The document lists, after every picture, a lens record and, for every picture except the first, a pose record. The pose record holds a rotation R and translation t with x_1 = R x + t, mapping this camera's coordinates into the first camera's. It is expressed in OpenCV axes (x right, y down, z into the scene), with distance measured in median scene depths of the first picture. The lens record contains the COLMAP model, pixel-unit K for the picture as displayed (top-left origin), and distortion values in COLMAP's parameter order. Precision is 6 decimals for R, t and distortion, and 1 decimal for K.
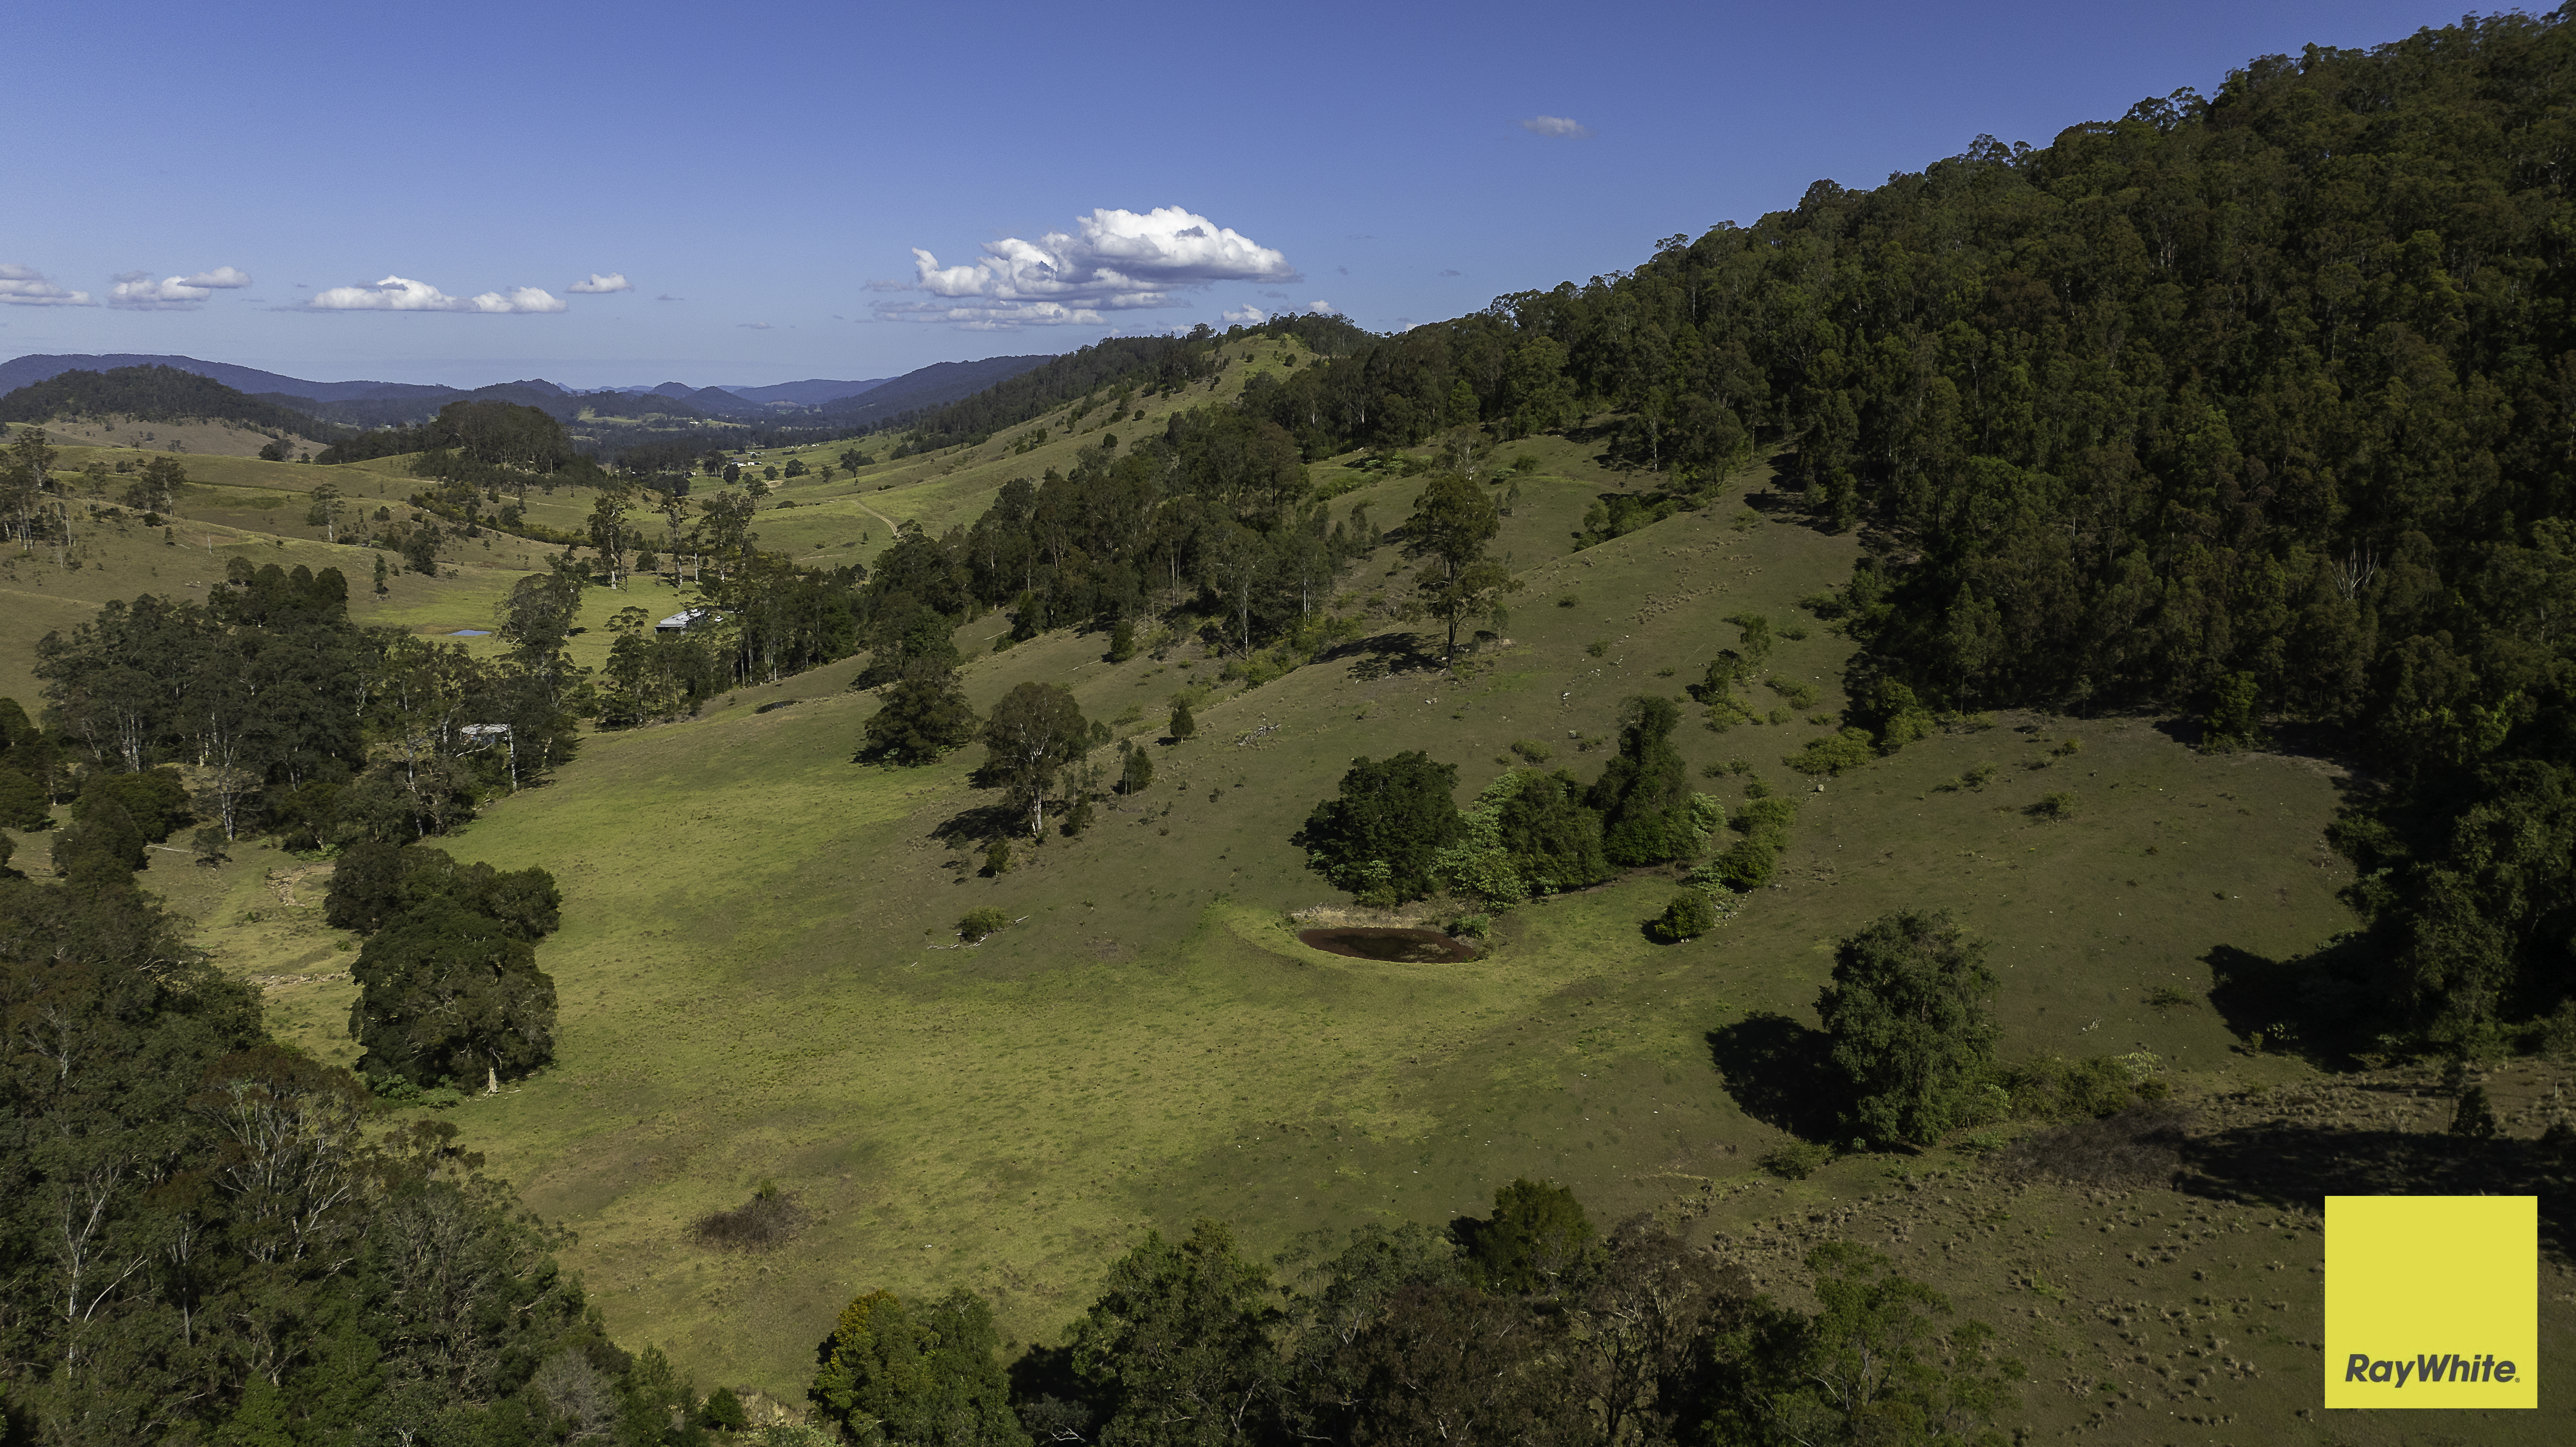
lens RADIAL K [[1819.7, 0, 1294.0], [0, 1819.7, 717.5], [0, 0, 1]] dist [-0.022182, 0.027343]
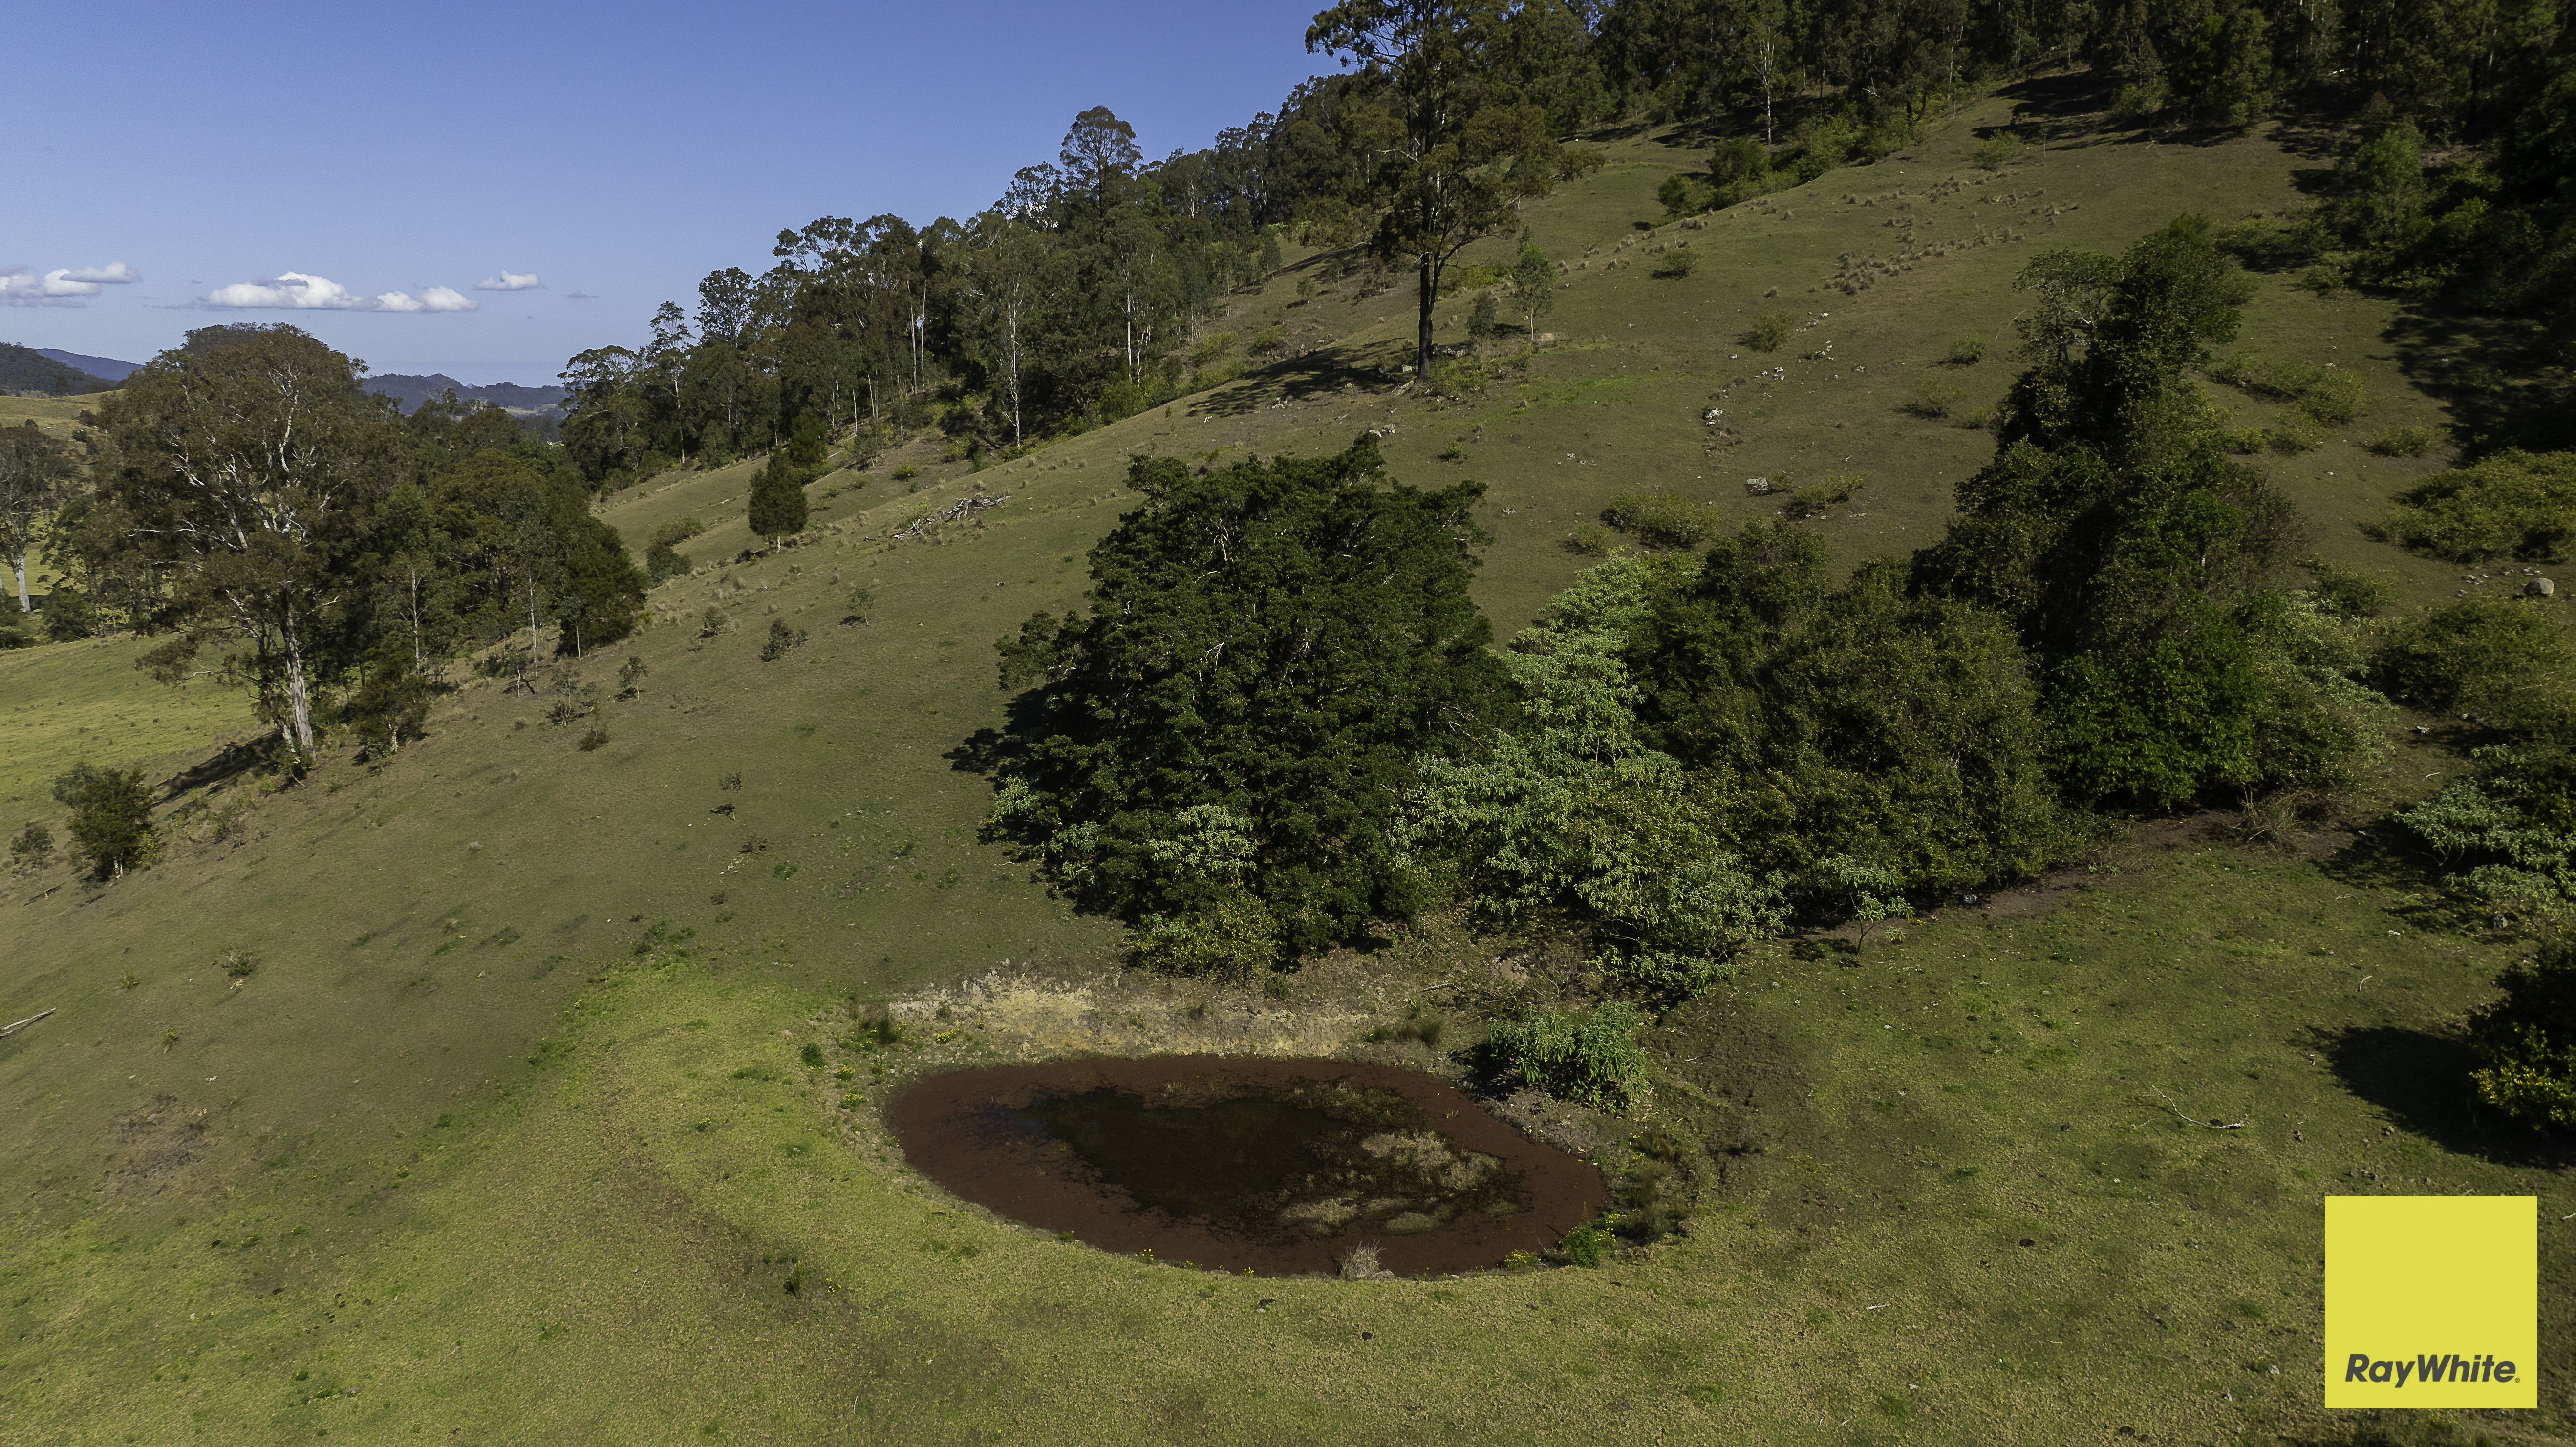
lens RADIAL K [[1819.7, 0, 1294.7], [0, 1819.7, 716.7], [0, 0, 1]] dist [-0.022182, 0.027343]
pose [[0.999209, -0.008834, 0.038783, 0.046686], [0.008870, 0.999960, -0.000757, 0.063177], [-0.038775, 0.001100, 0.999247, 0.697715]]
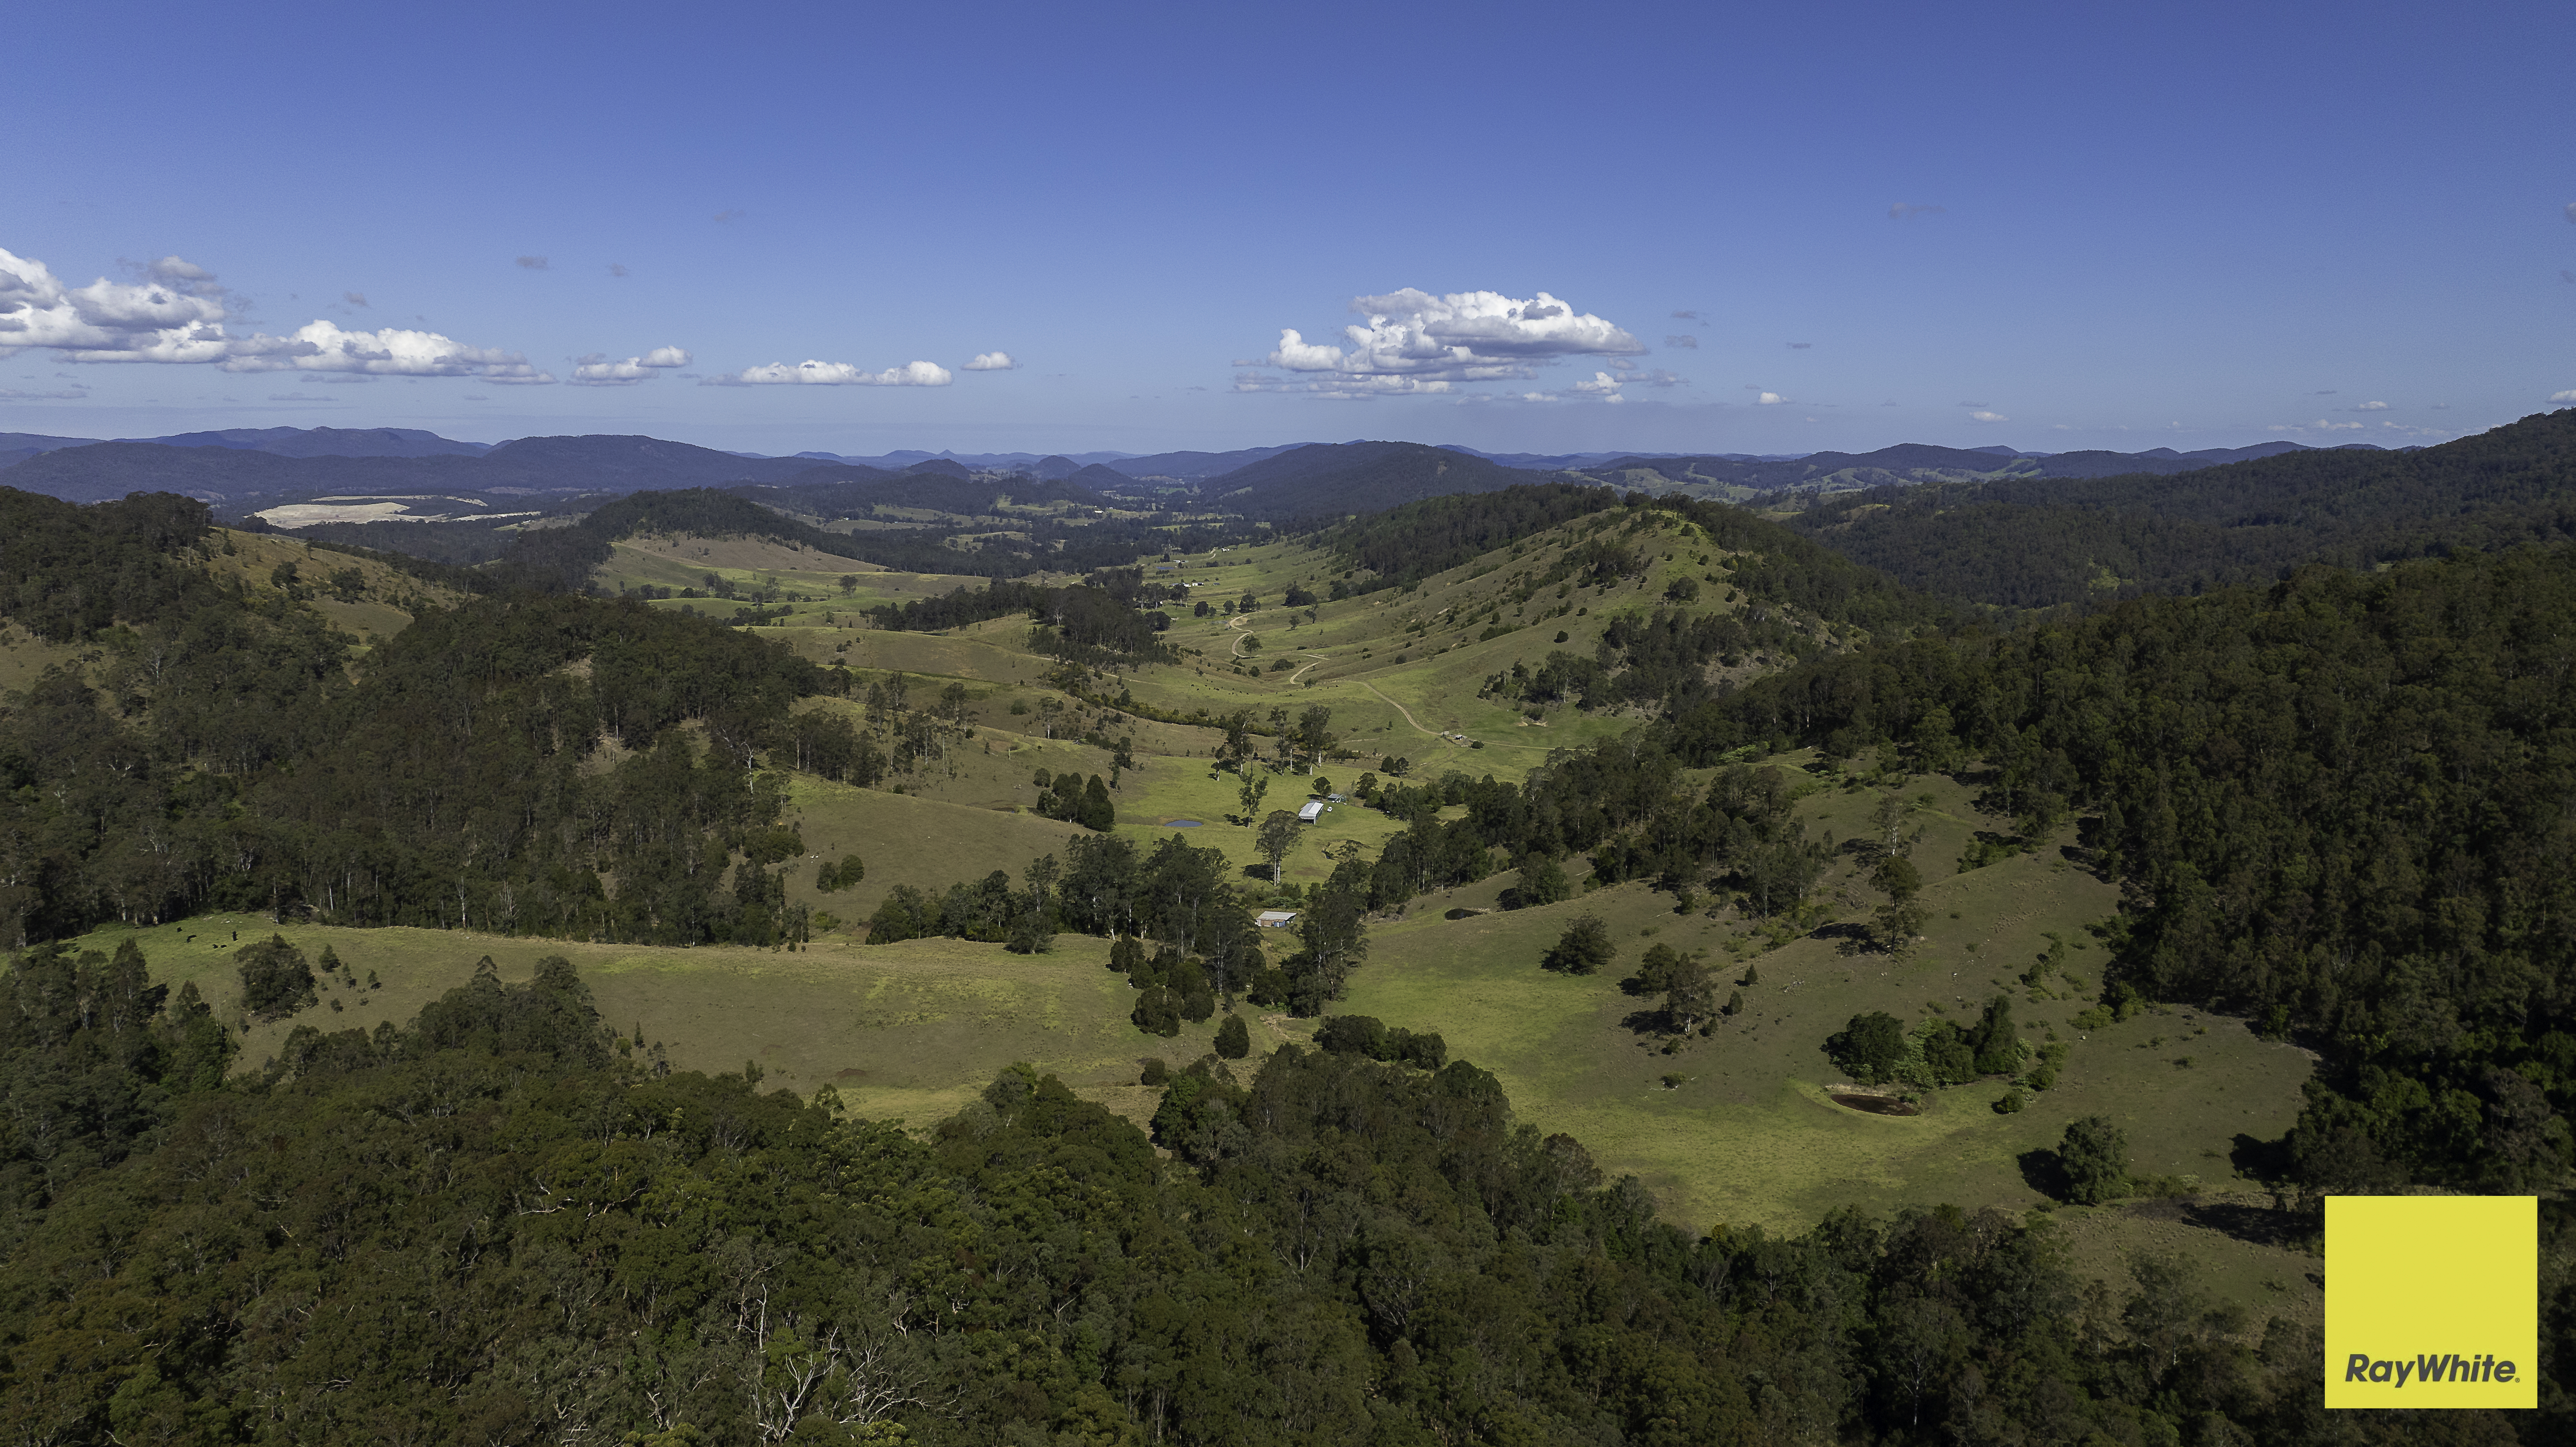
lens RADIAL K [[1819.7, 0, 1329.9], [0, 1819.7, 726.2], [0, 0, 1]] dist [-0.022182, 0.027343]
pose [[0.985583, 0.031599, -0.166217, -0.231170], [-0.036711, 0.998940, -0.027771, -0.234079], [0.165163, 0.033472, 0.985698, -1.228121]]
